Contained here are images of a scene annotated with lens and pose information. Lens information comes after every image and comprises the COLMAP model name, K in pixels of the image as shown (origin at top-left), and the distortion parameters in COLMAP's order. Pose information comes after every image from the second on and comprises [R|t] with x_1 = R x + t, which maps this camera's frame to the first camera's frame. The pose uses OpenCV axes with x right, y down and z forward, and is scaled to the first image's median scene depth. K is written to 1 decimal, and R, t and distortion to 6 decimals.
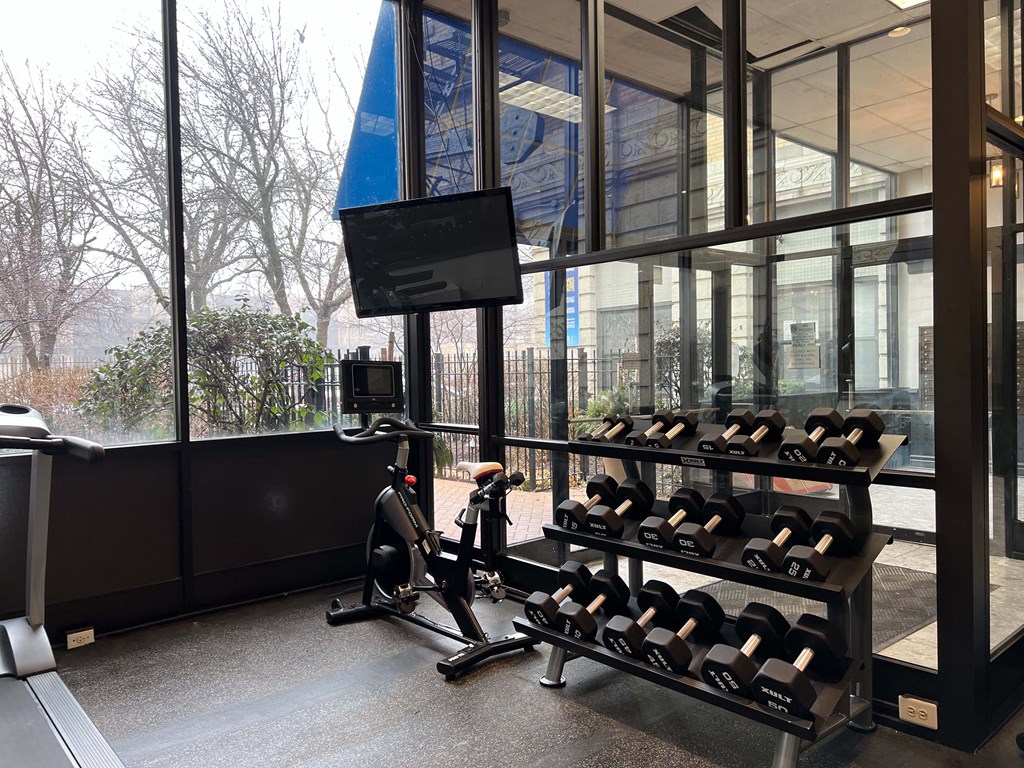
lens RADIAL K [[768.4, 0, 513.3], [0, 768.4, 384.7], [0, 0, 1]] dist [0.043710, -0.046317]
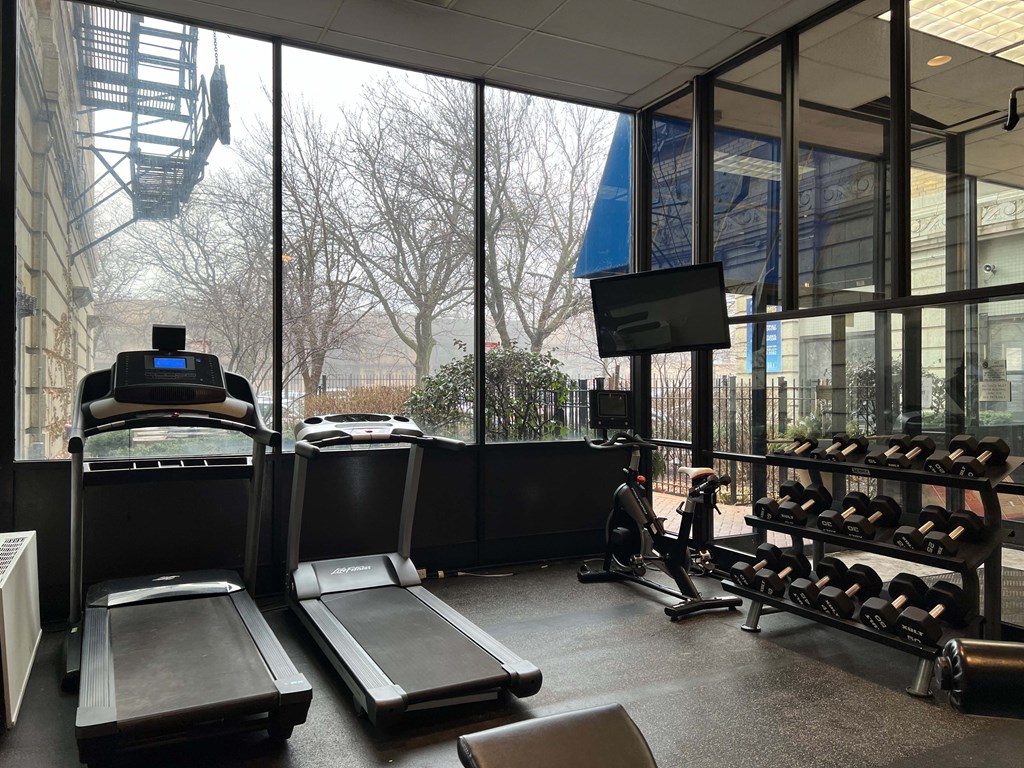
lens RADIAL K [[768.4, 0, 510.0], [0, 768.4, 381.7], [0, 0, 1]] dist [0.043710, -0.046317]
pose [[0.967685, 0.015384, -0.251692, -0.017551], [-0.022795, 0.999387, -0.026553, -0.005742], [0.251129, 0.031432, 0.967443, -0.331859]]
